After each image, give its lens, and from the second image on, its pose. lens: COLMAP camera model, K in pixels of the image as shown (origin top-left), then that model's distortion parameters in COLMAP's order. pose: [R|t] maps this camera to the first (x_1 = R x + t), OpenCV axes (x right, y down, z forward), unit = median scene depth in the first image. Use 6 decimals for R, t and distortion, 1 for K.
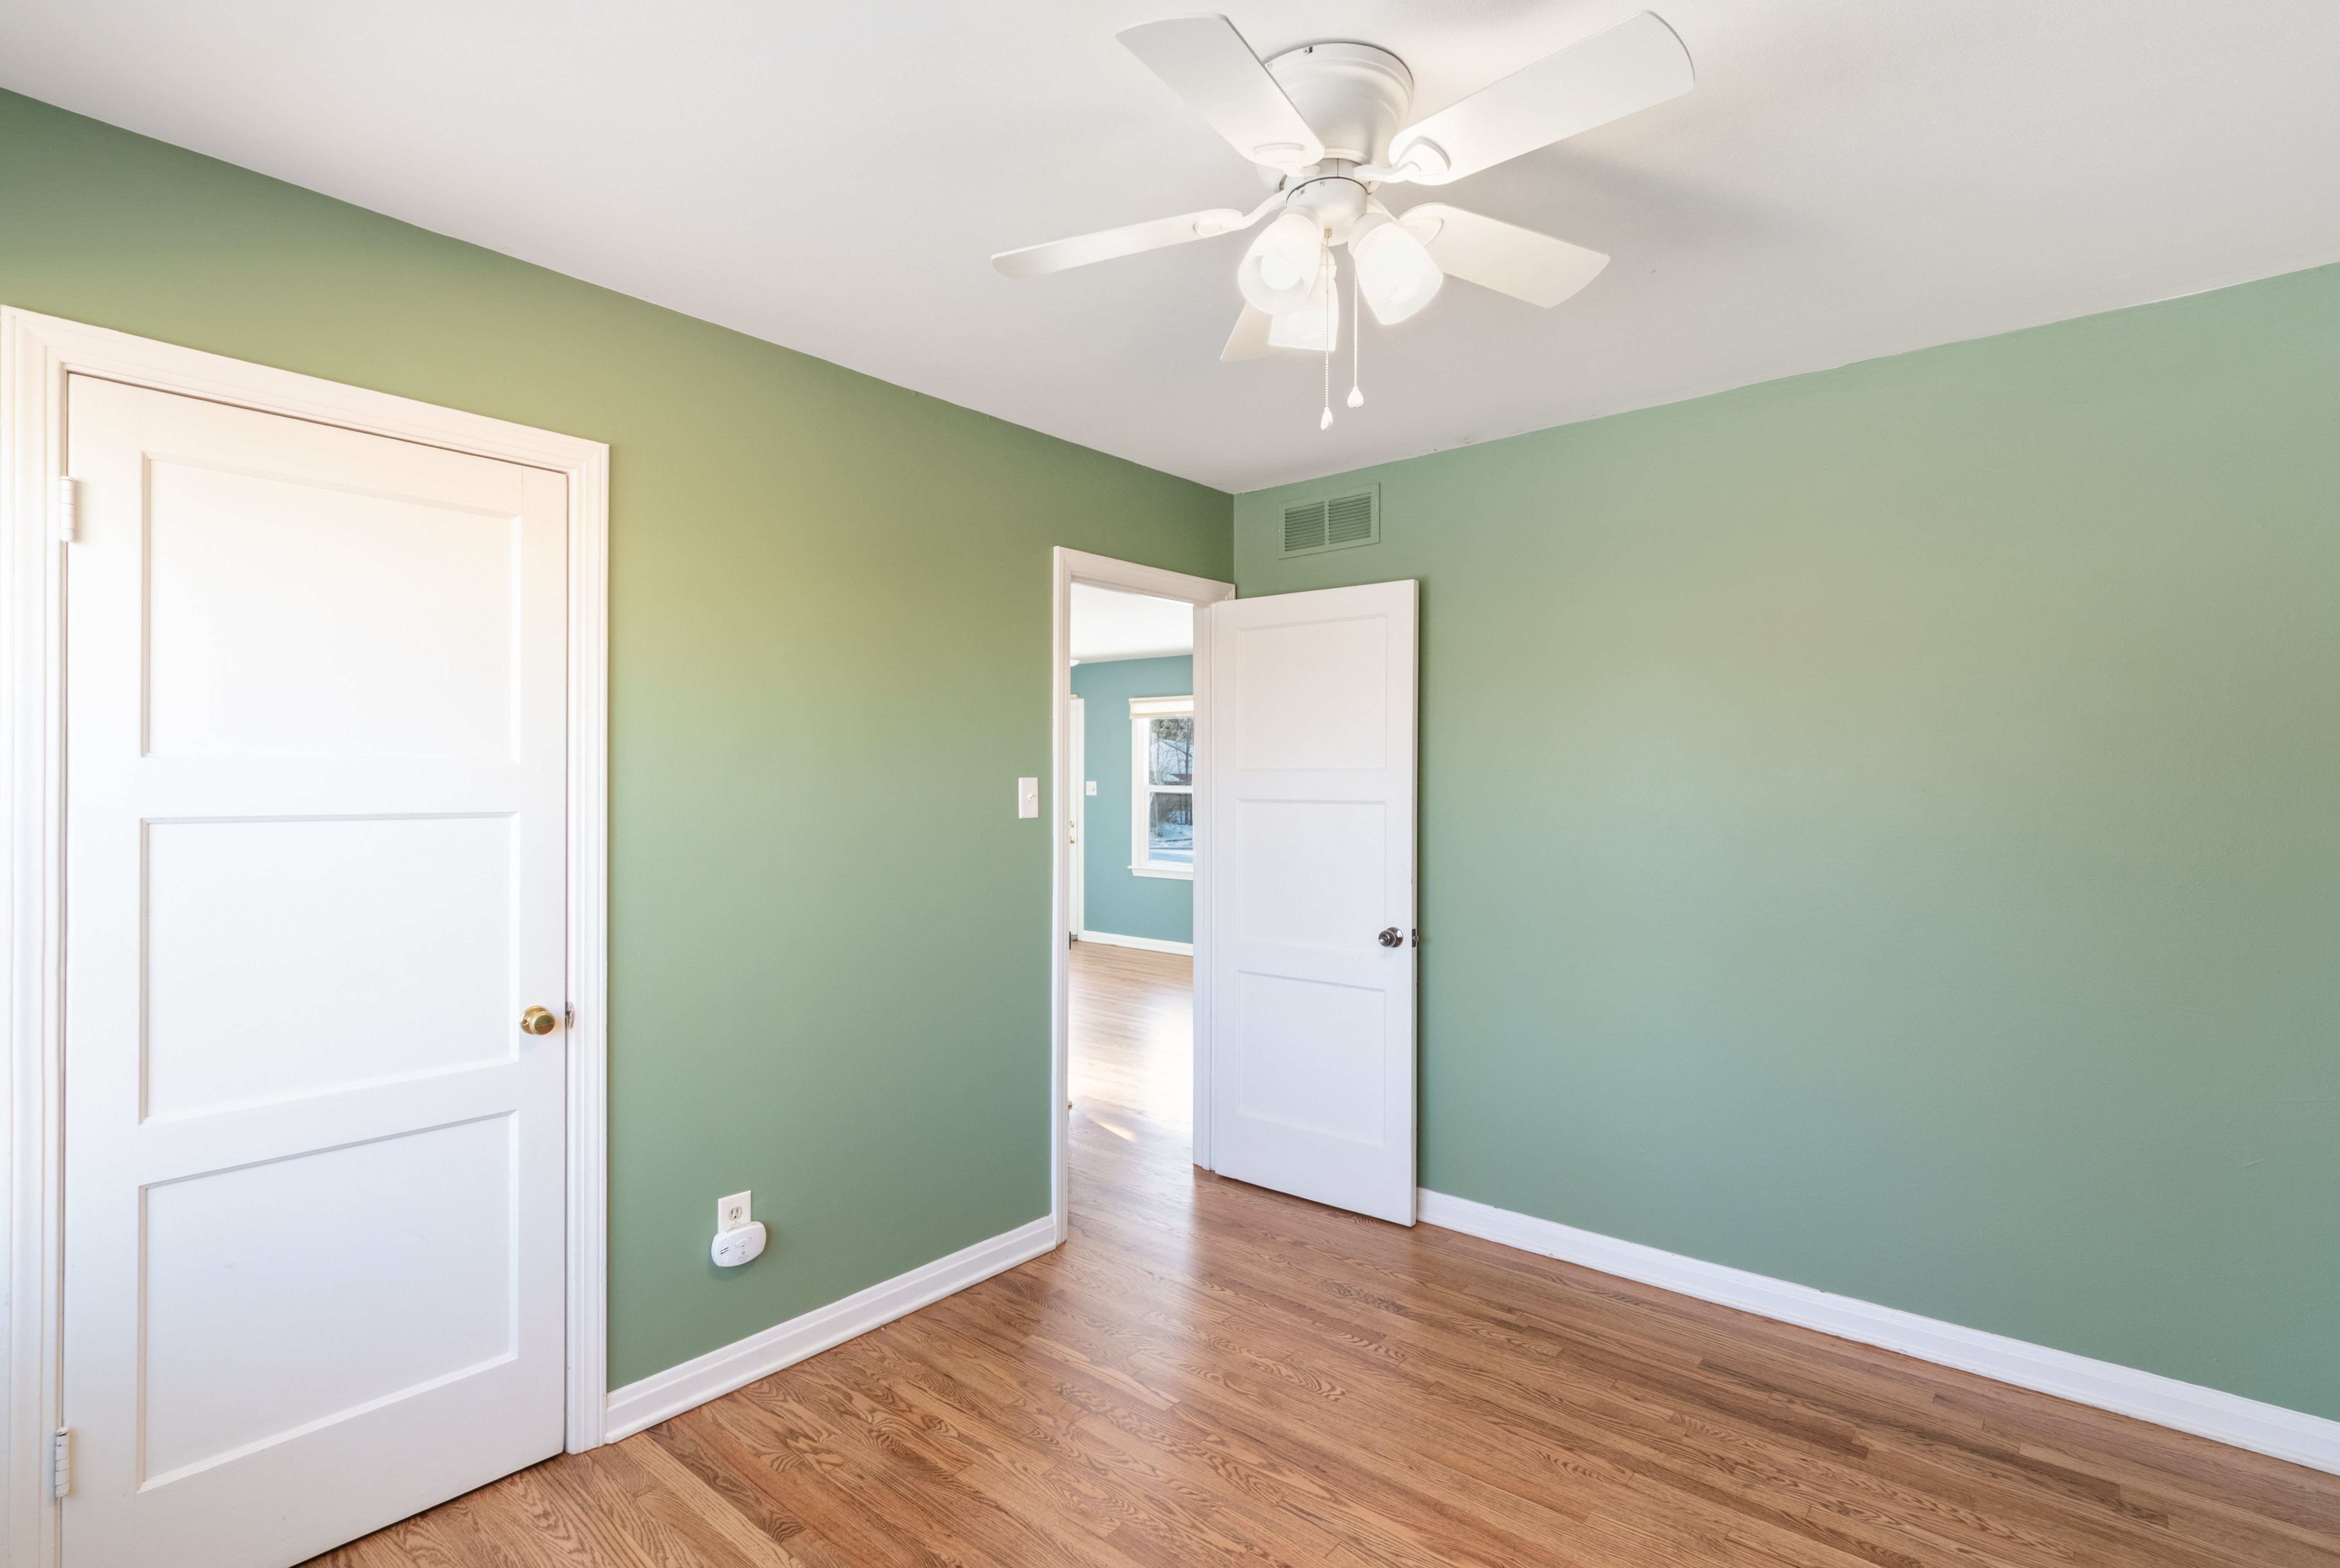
lens RADIAL K [[1123.7, 0, 1144.0], [0, 1123.7, 785.3], [0, 0, 1]] dist [-0.003577, 0.001119]
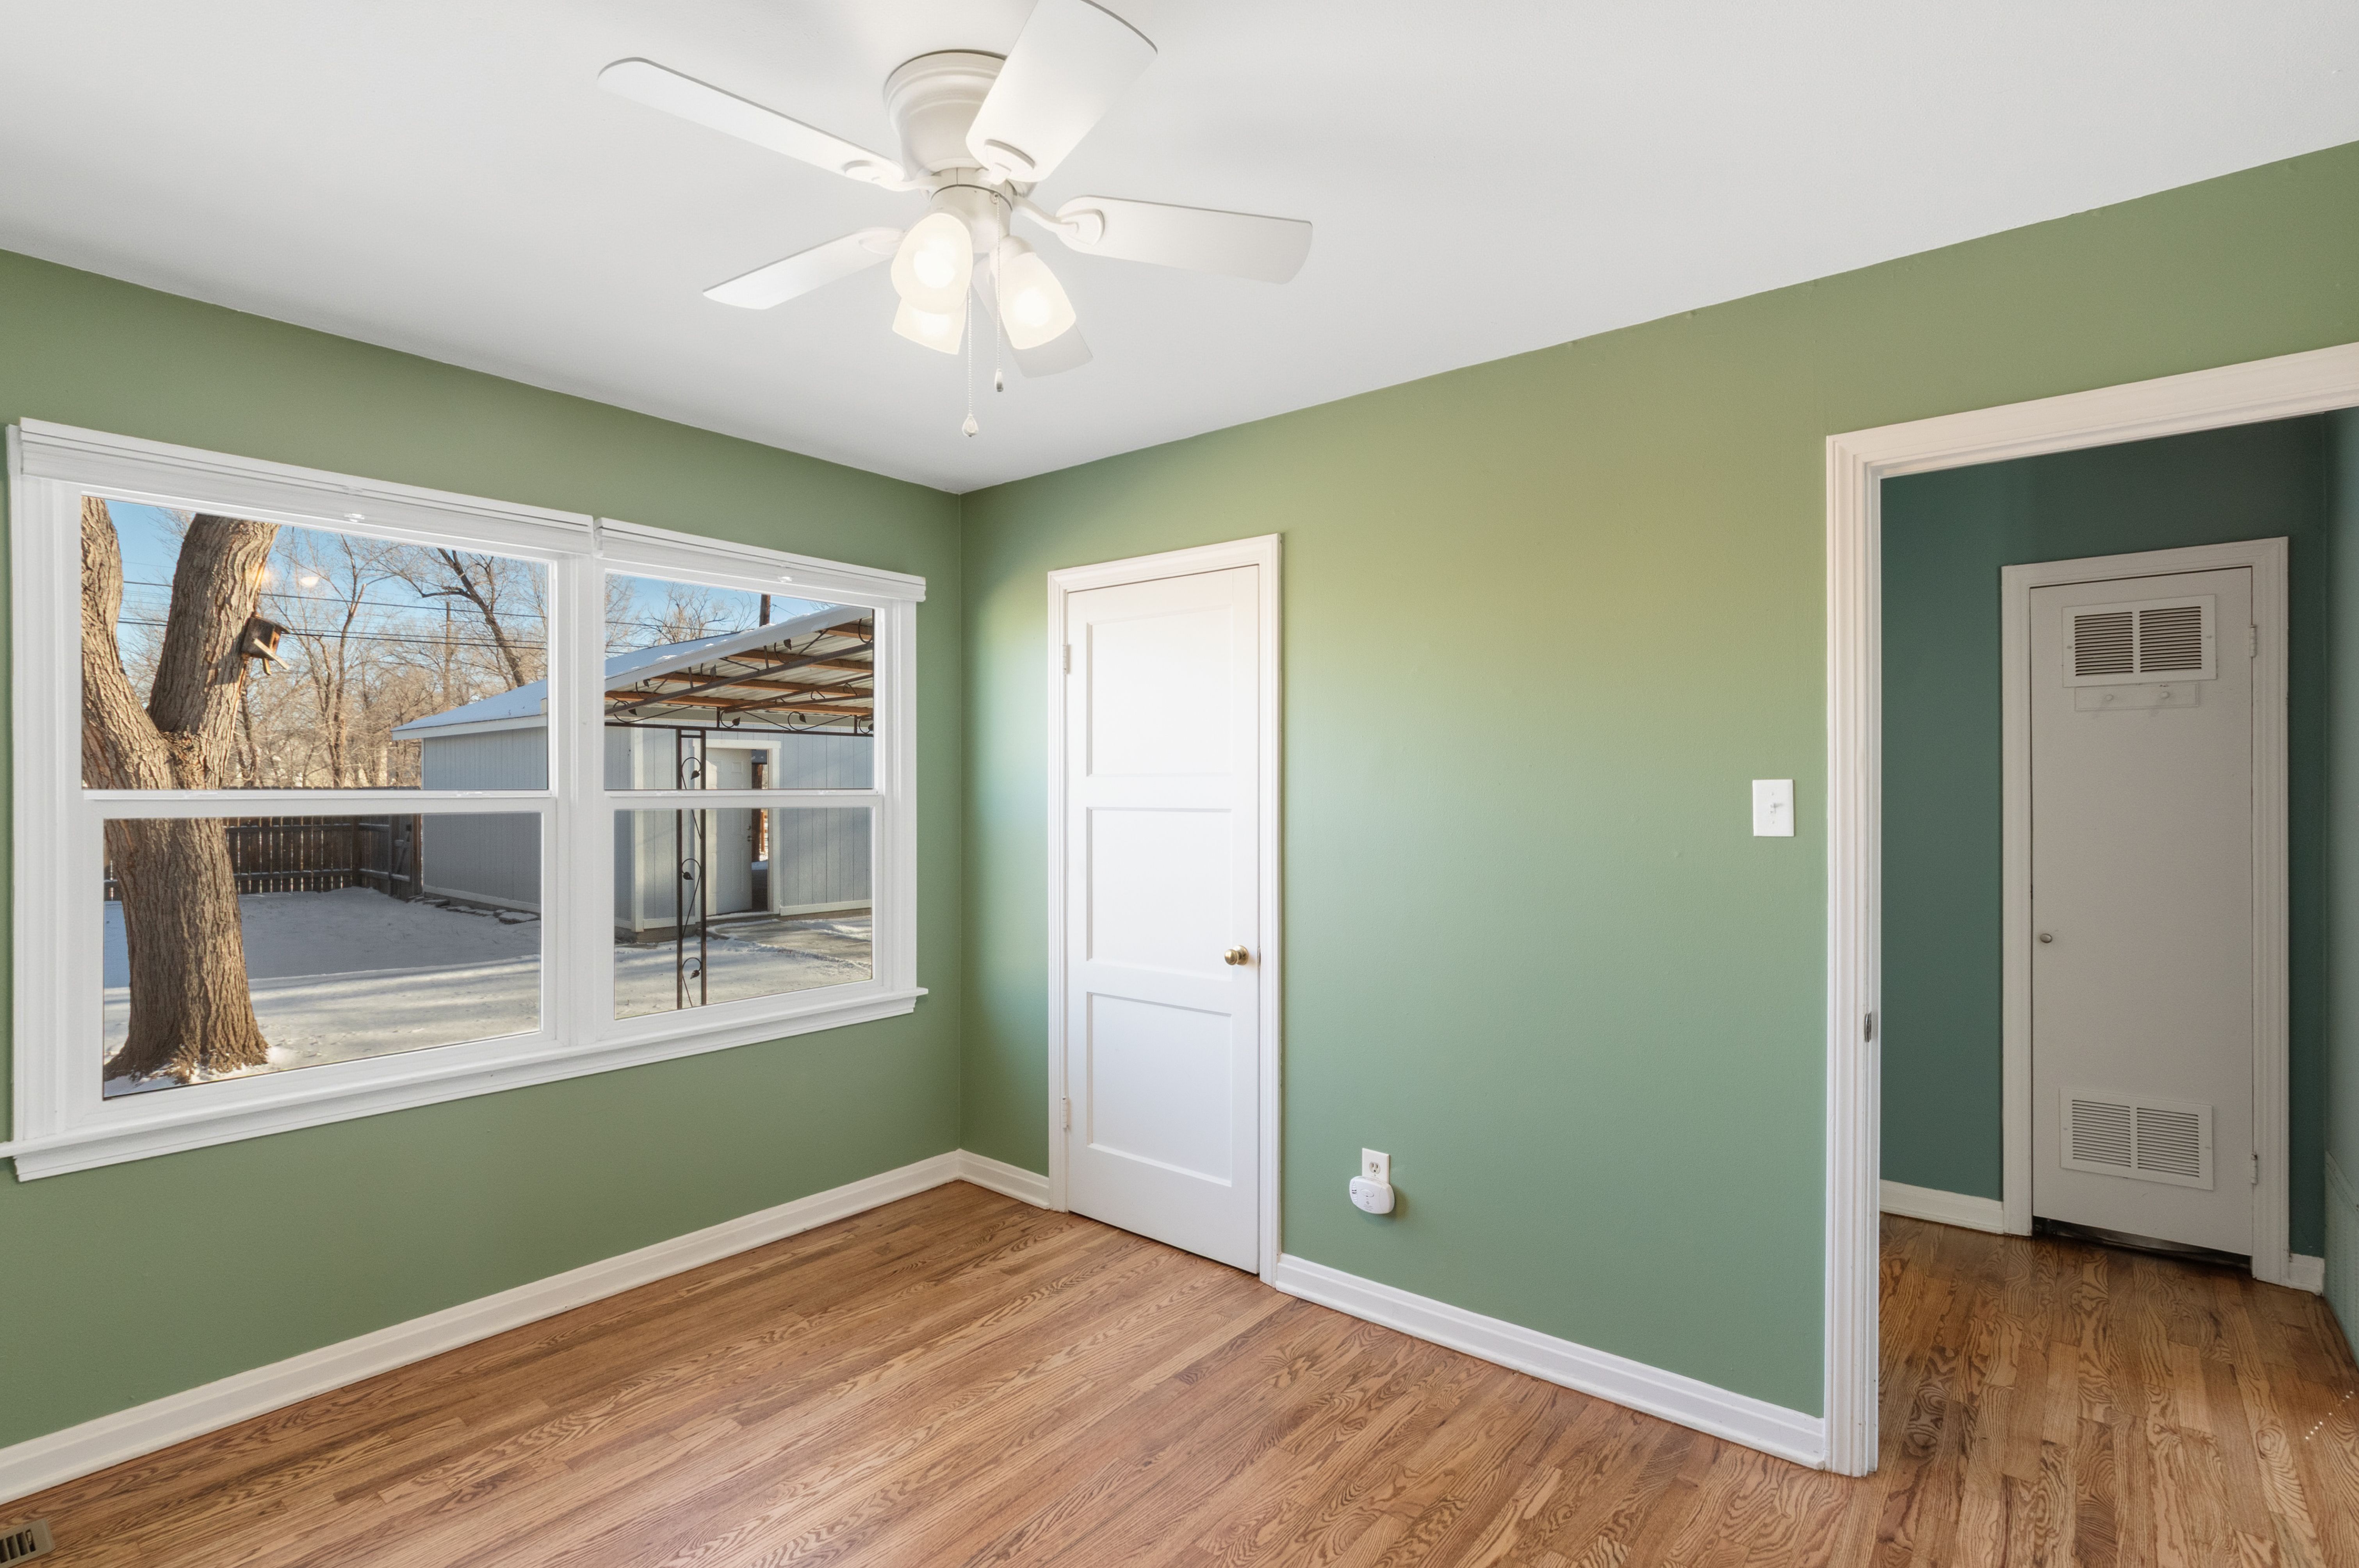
lens RADIAL K [[1132.7, 0, 1153.3], [0, 1132.7, 785.3], [0, 0, 1]] dist [-0.003577, 0.001119]
pose [[0.014278, -0.006156, -0.999879, 0.842598], [-0.000225, 0.999981, -0.006160, 0.002311], [0.999898, 0.000313, 0.014276, 0.822511]]
